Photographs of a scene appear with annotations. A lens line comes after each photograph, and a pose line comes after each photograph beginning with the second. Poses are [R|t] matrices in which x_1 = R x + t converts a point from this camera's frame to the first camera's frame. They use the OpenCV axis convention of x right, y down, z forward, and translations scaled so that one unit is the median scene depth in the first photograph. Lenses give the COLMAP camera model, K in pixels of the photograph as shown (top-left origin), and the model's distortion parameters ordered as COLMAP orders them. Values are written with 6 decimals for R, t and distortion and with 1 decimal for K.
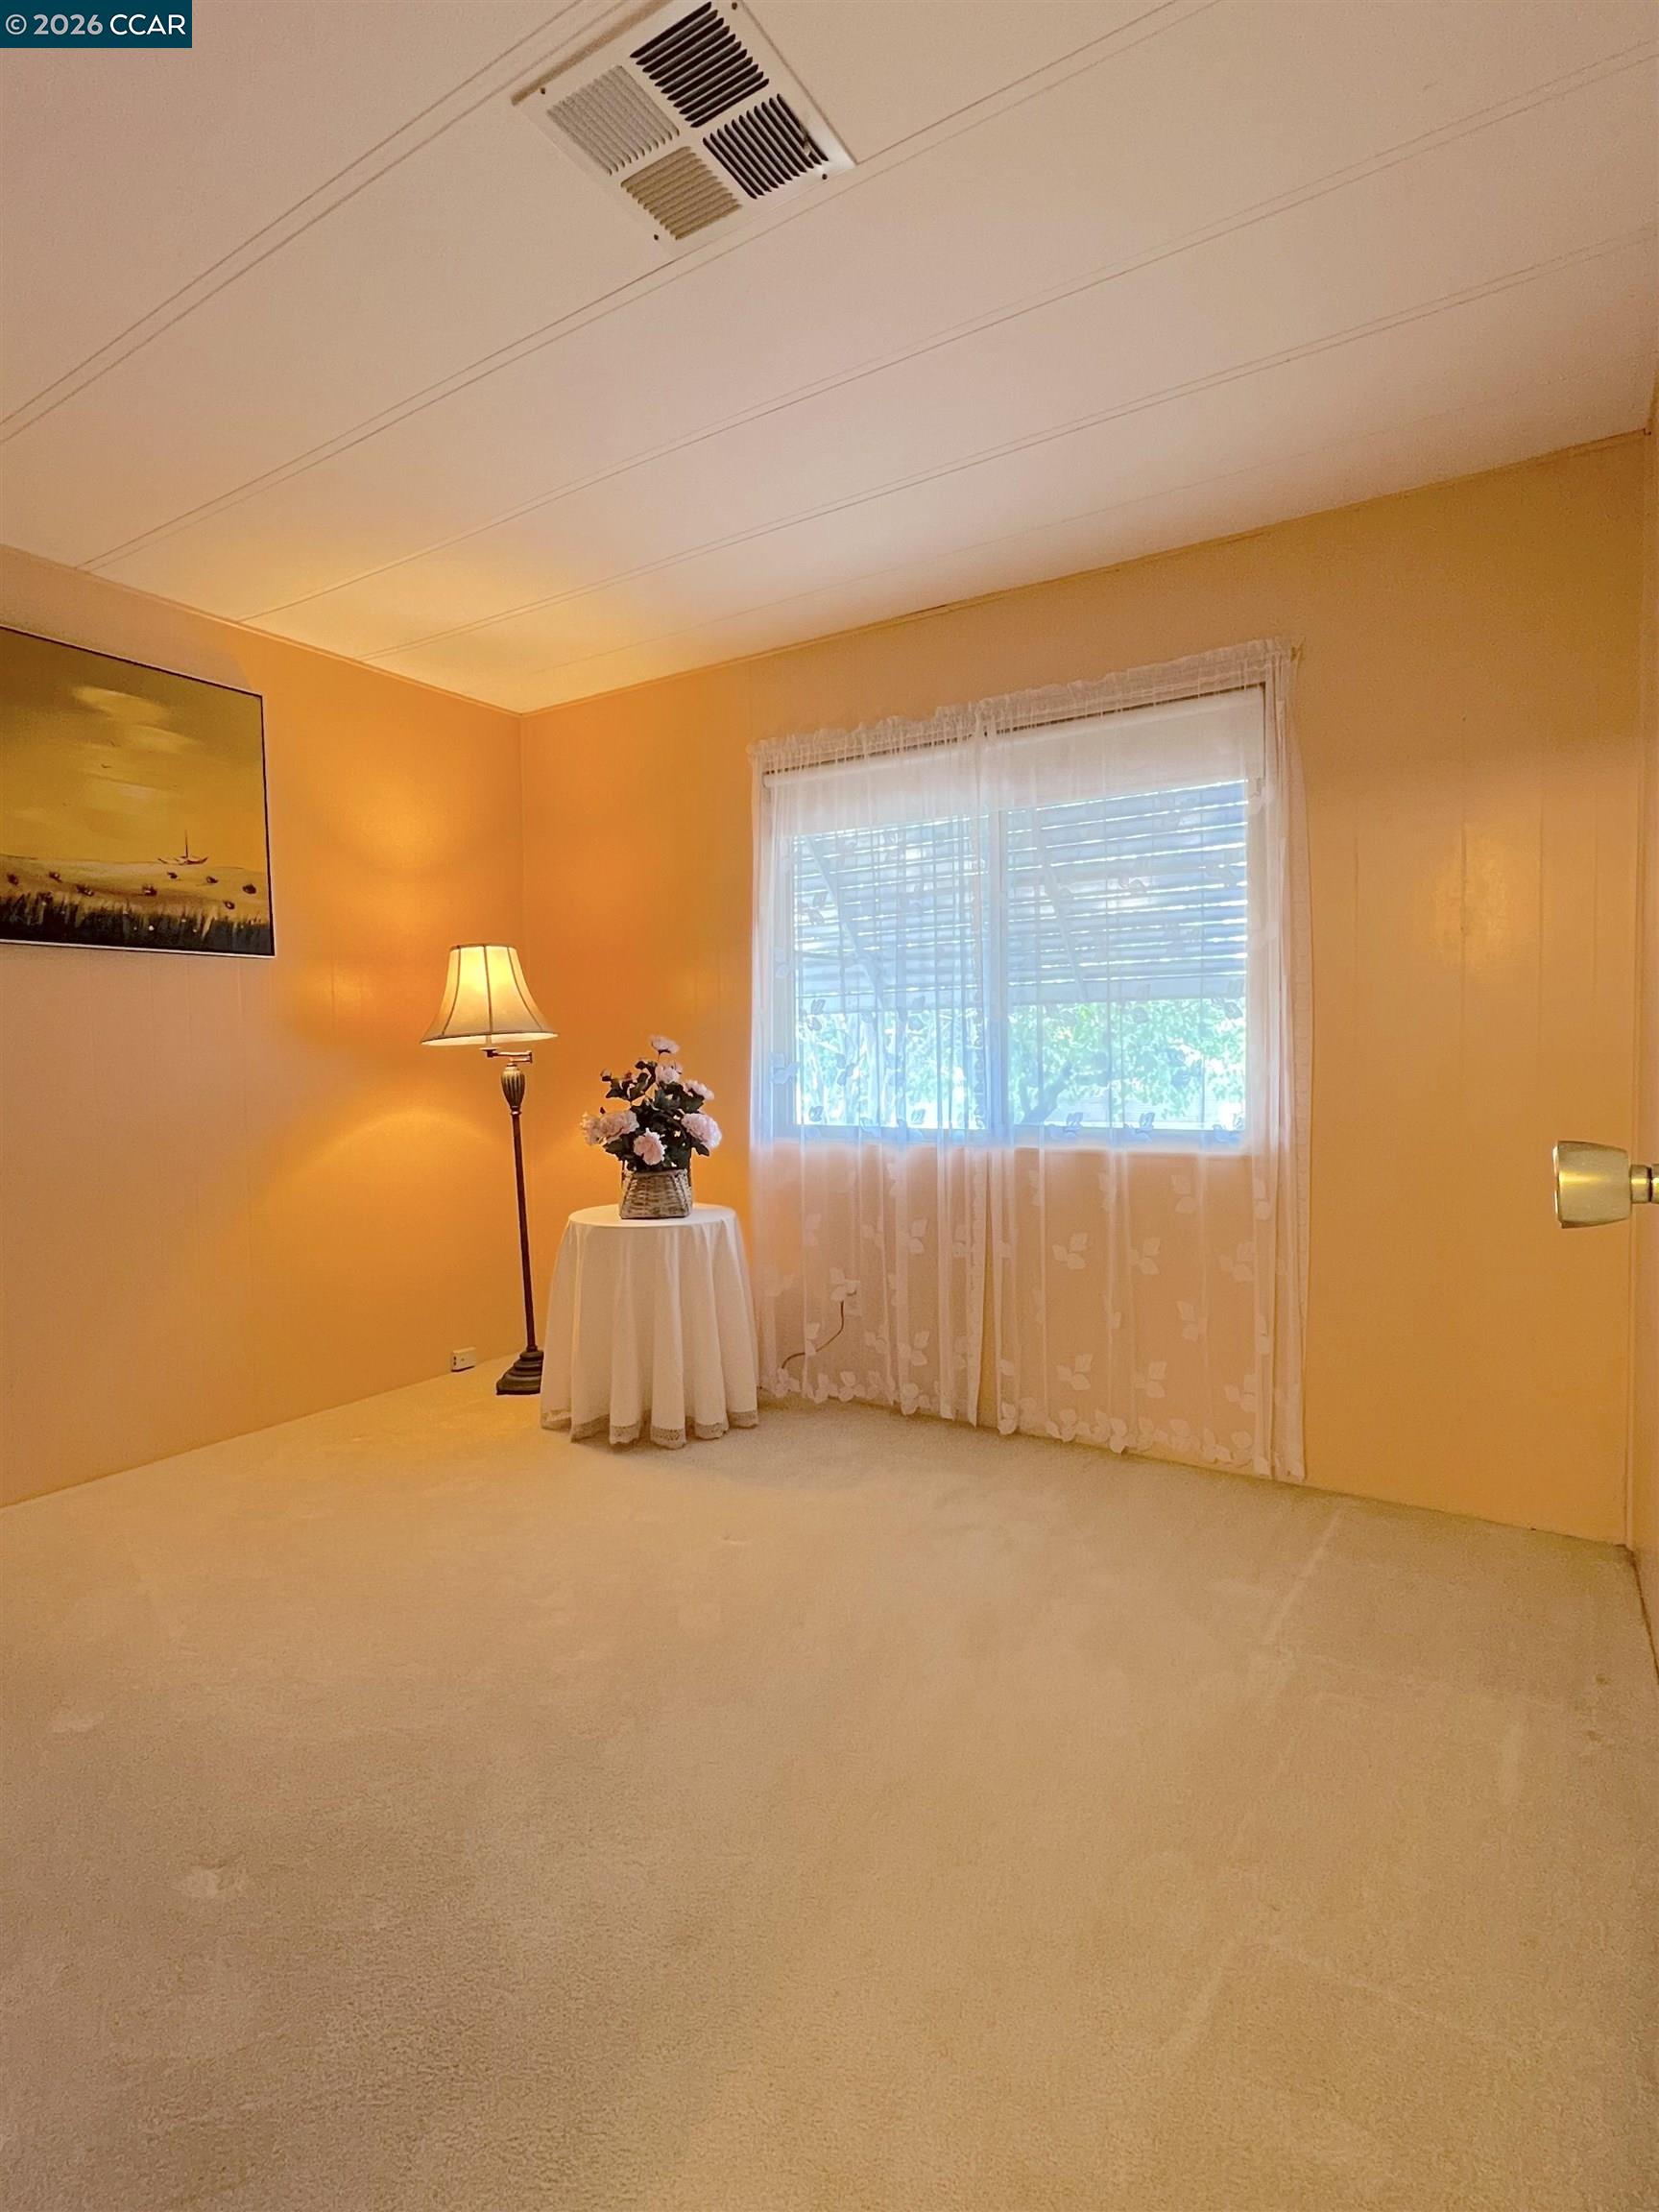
lens RADIAL K [[1116.0, 0, 822.1], [0, 1116.0, 1119.8], [0, 0, 1]] dist [0.001069, 0.001454]
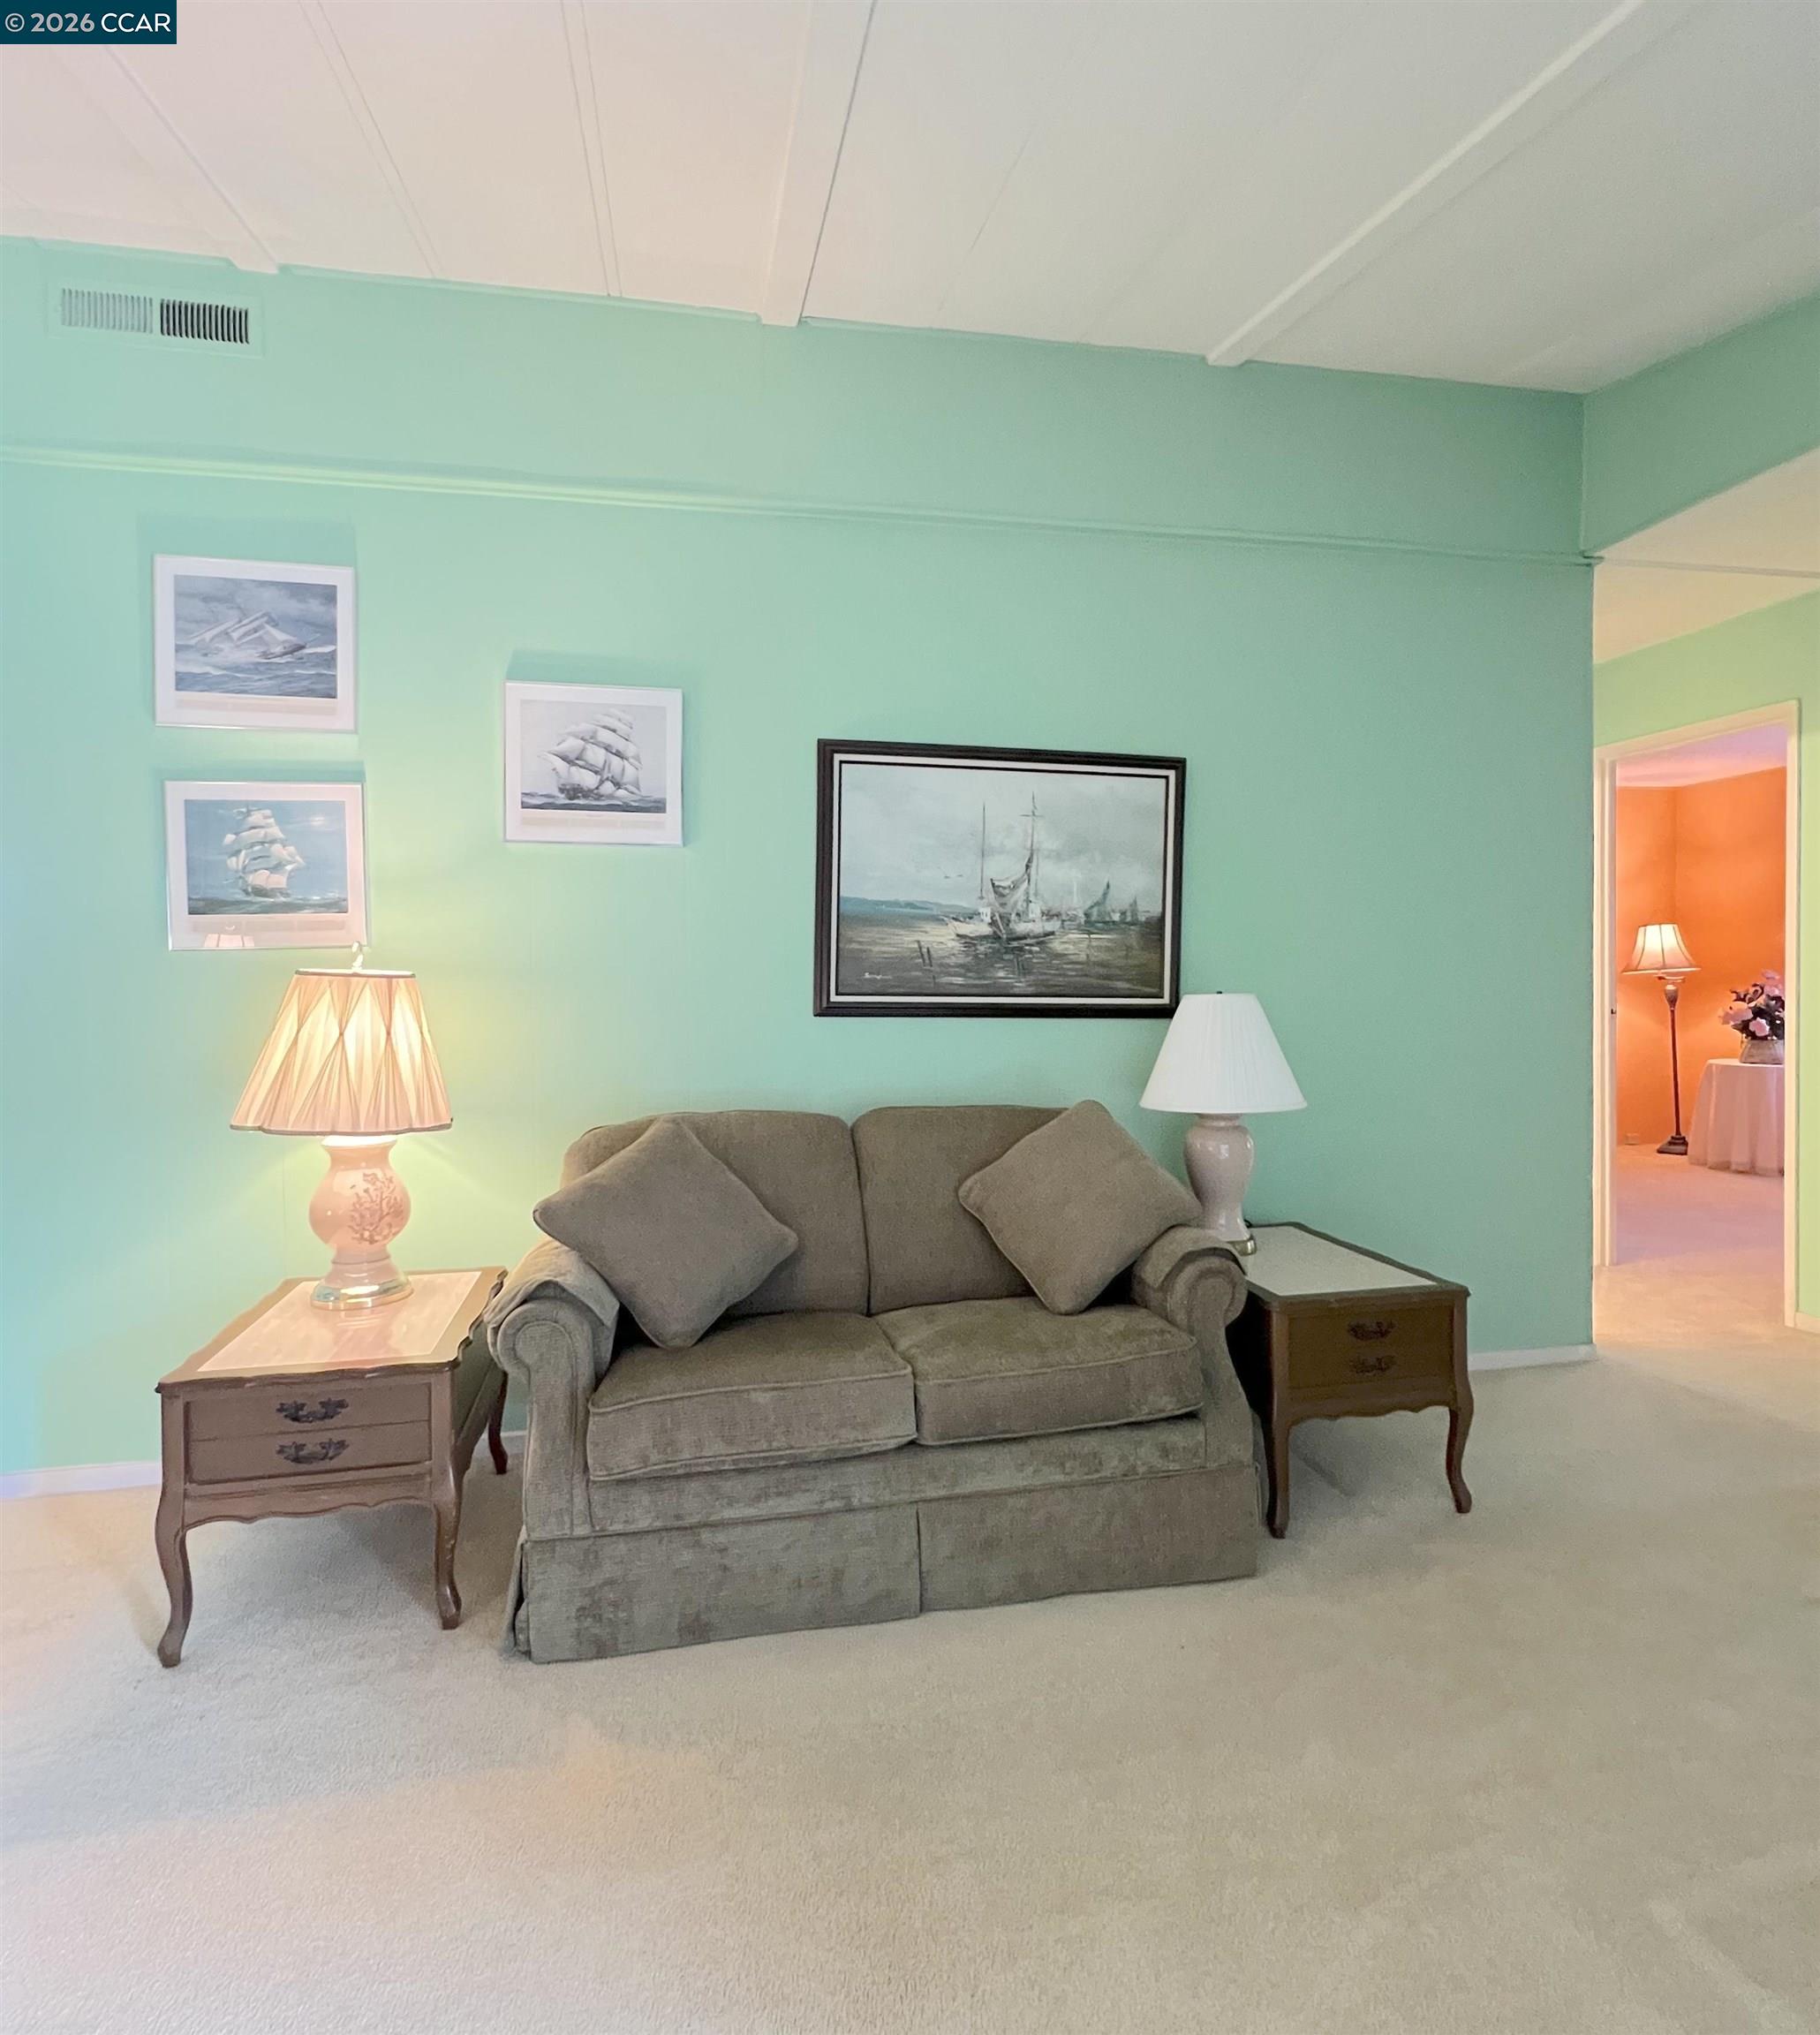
lens RADIAL K [[1116.1, 0, 911.1], [0, 1116.1, 996.3], [0, 0, 1]] dist [-0.008051, 0.004515]
pose [[0.690146, 0.016170, -0.723489, 0.231692], [-0.030577, 0.999509, -0.006829, 0.028596], [0.723023, 0.026835, 0.690302, -1.440378]]
